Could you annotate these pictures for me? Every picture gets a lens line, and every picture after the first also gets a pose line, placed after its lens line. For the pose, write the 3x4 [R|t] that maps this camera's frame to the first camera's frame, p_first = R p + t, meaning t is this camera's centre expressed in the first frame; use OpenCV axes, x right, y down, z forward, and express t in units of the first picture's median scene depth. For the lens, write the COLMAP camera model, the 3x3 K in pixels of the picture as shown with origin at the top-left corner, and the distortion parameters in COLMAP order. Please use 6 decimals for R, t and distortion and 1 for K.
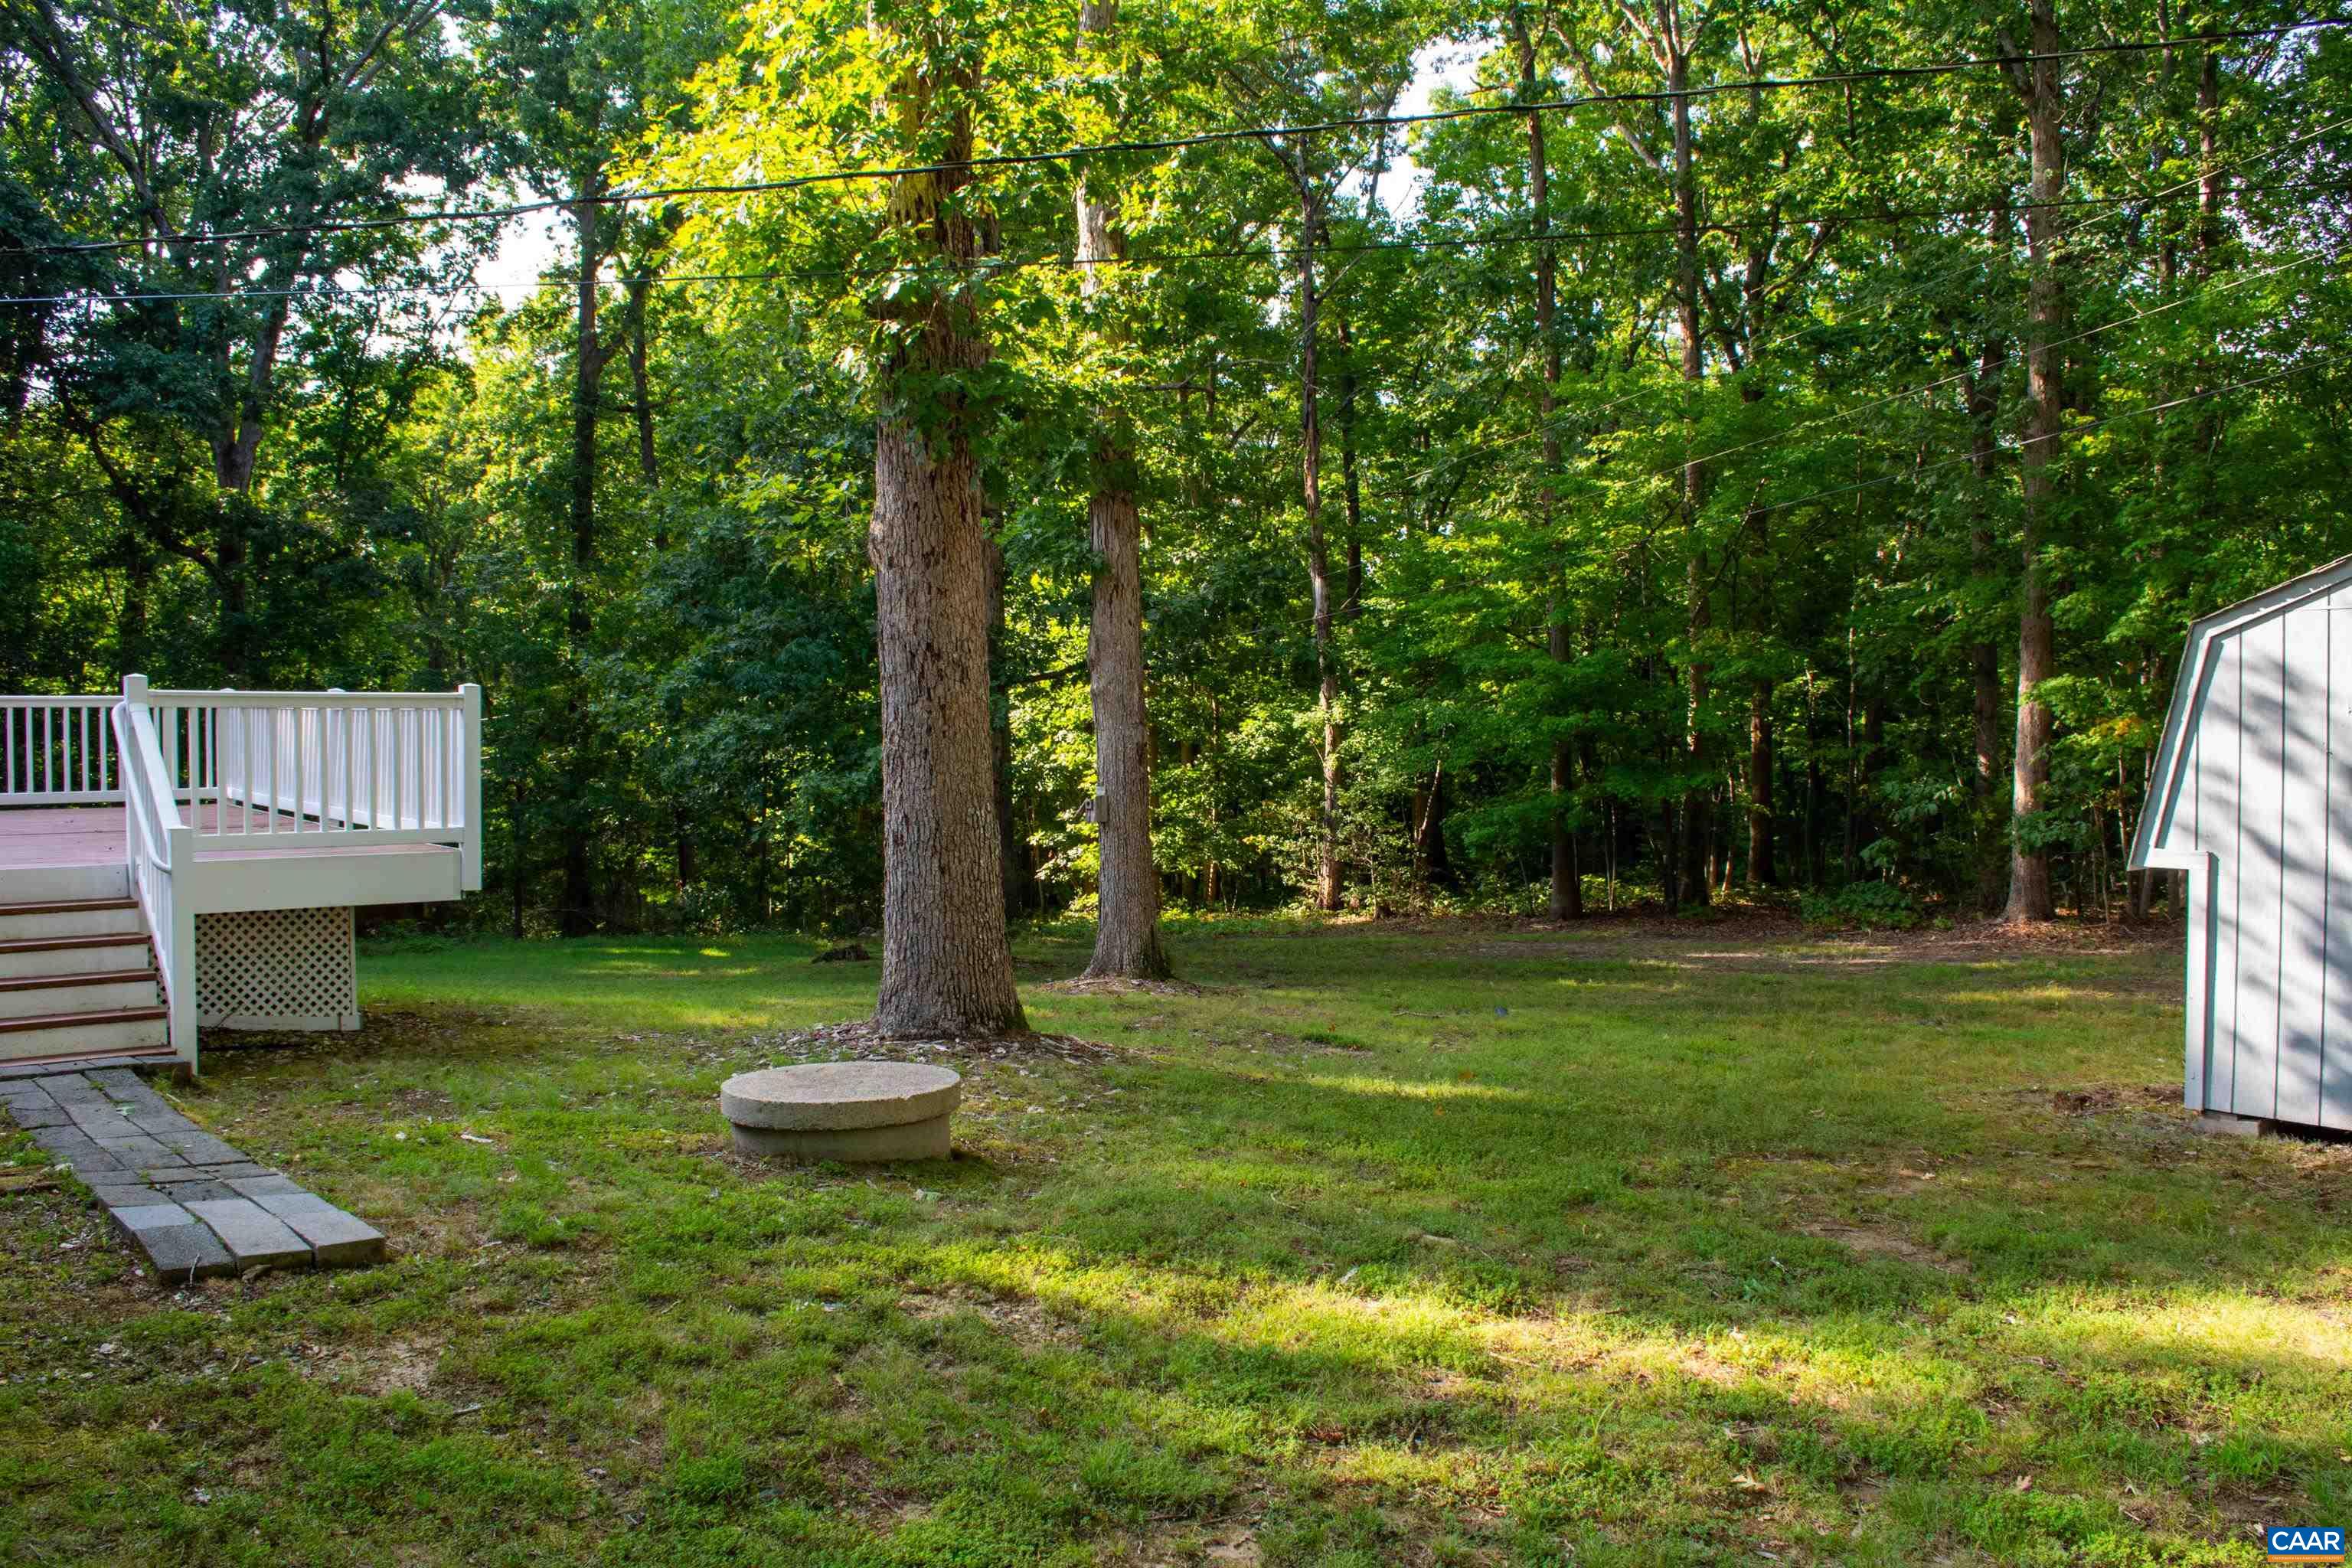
lens RADIAL K [[1821.2, 0, 1176.0], [0, 1821.2, 784.0], [0, 0, 1]] dist [-0.001172, -0.001068]
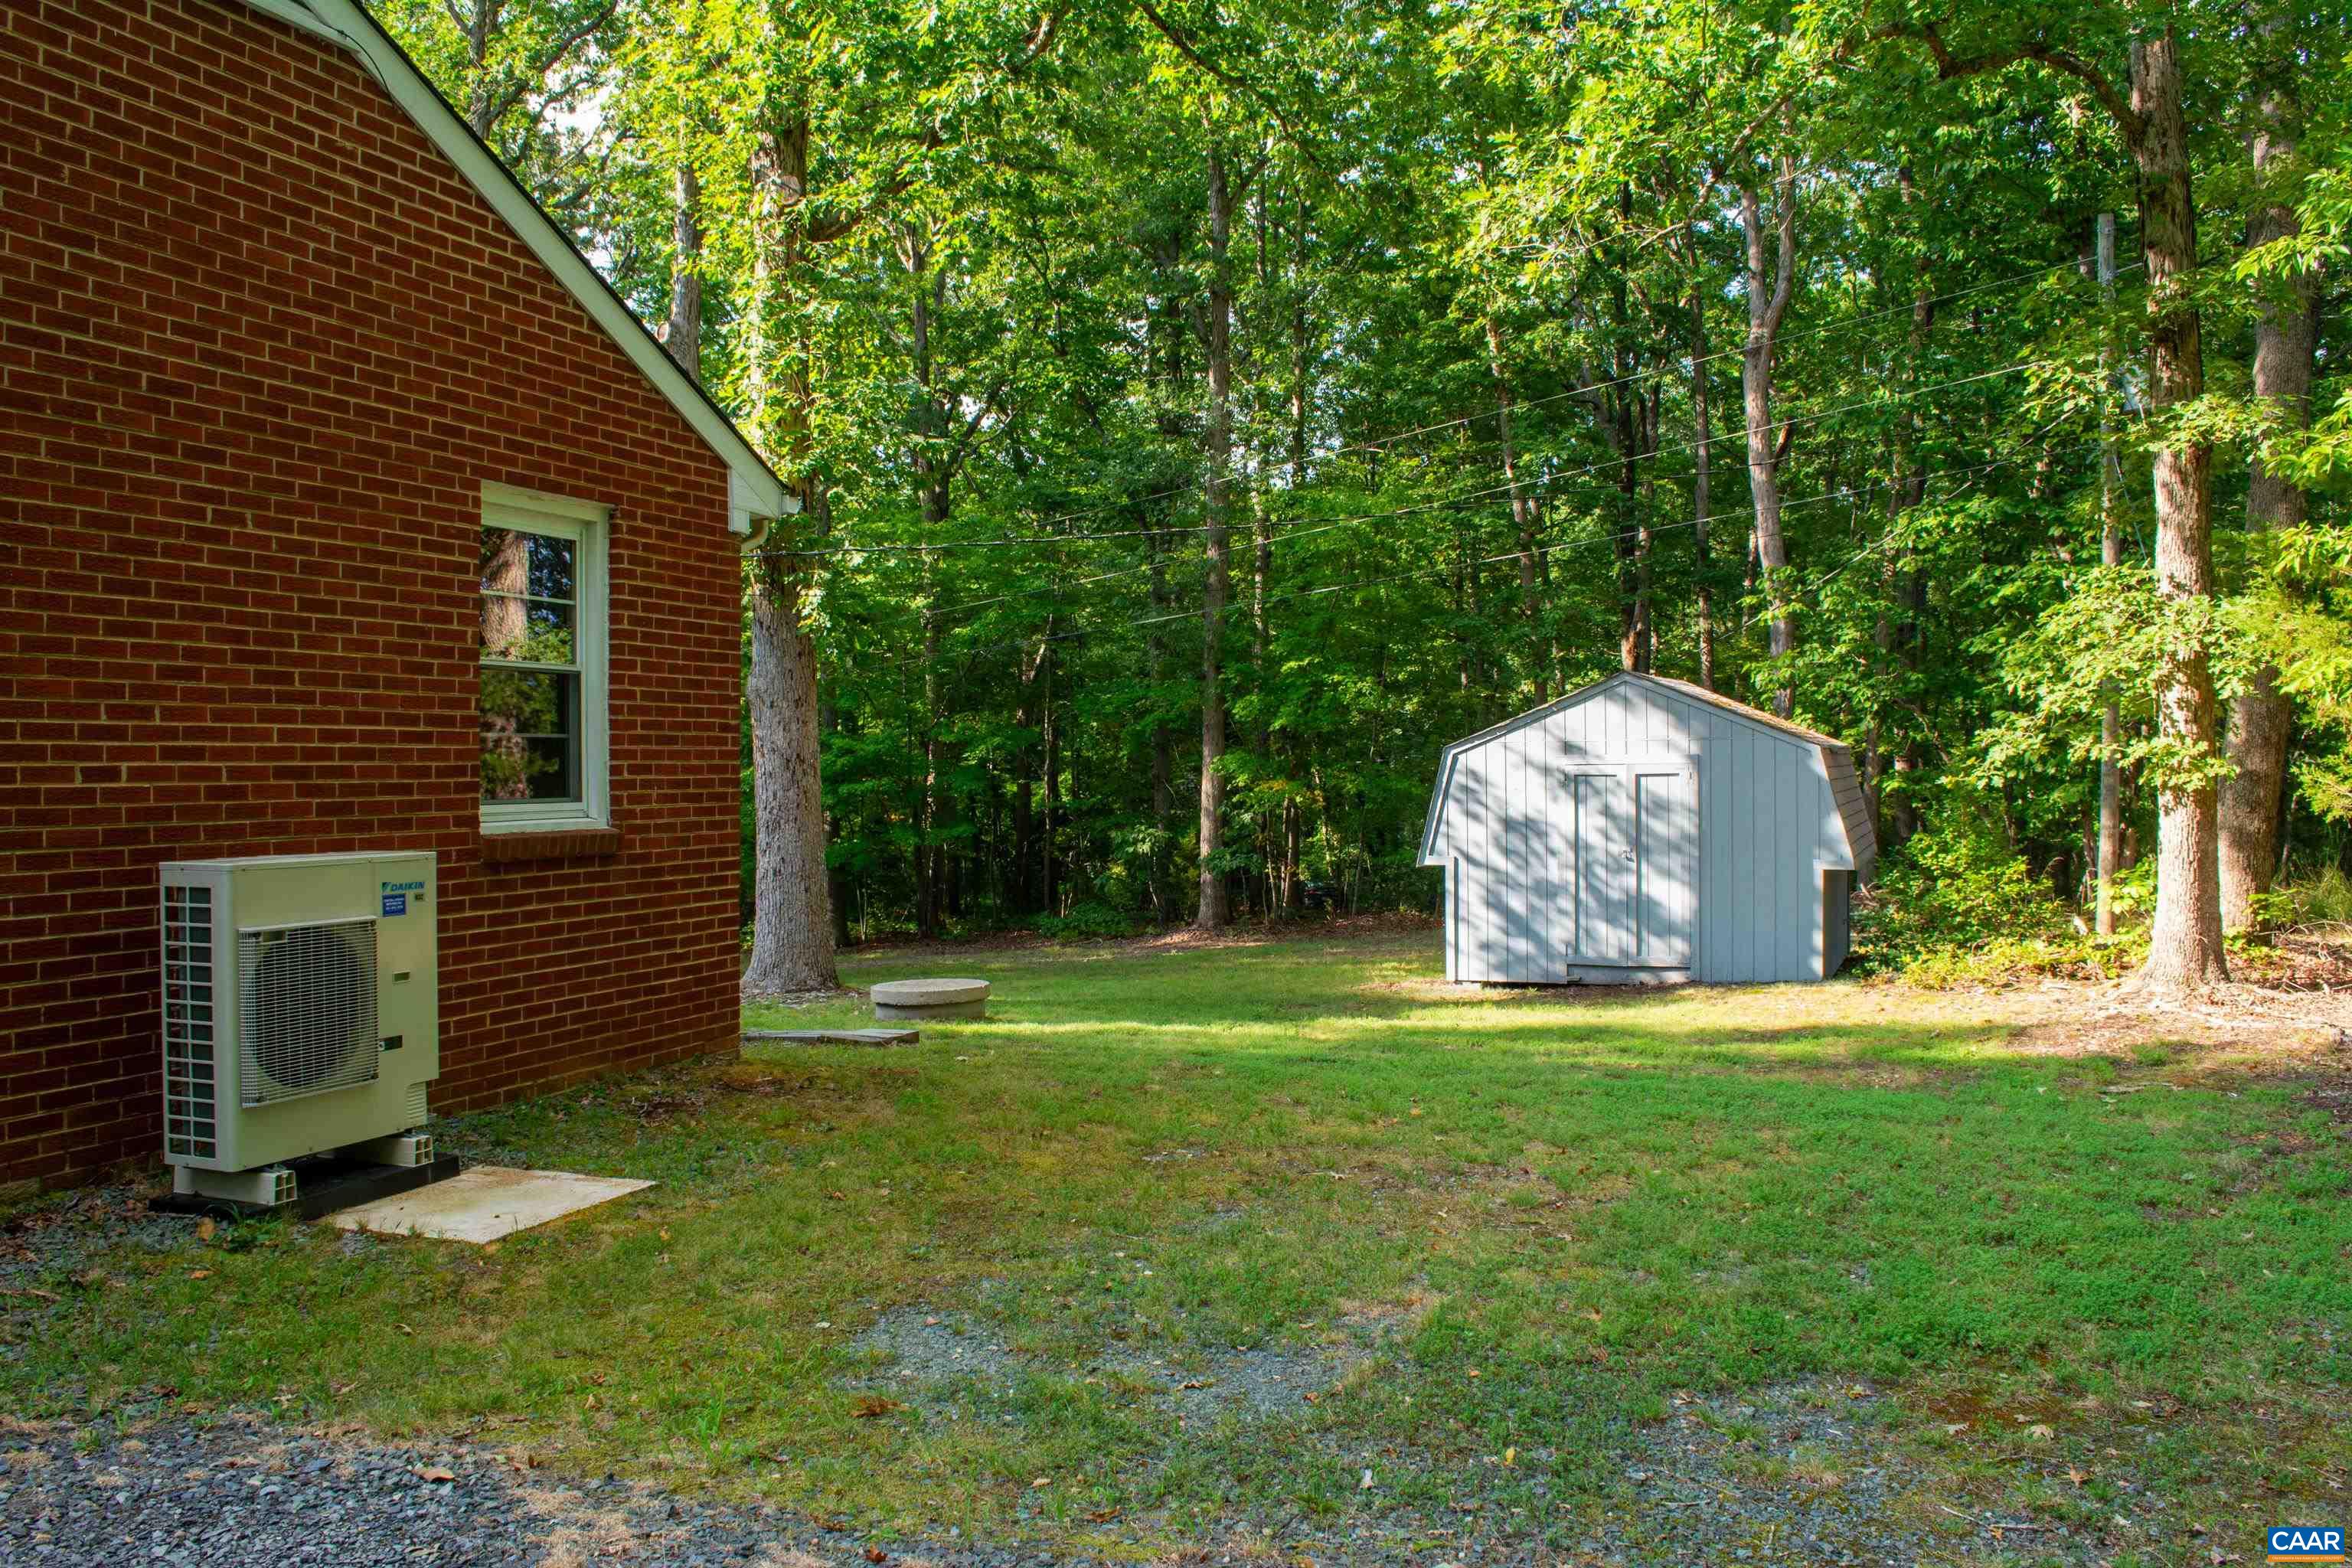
lens RADIAL K [[1821.2, 0, 1176.0], [0, 1821.2, 784.0], [0, 0, 1]] dist [-0.001172, -0.001068]
pose [[0.885584, -0.017553, 0.464148, -0.743936], [0.031828, 0.999230, -0.022939, -0.011002], [-0.463388, 0.035087, 0.885460, -0.799137]]
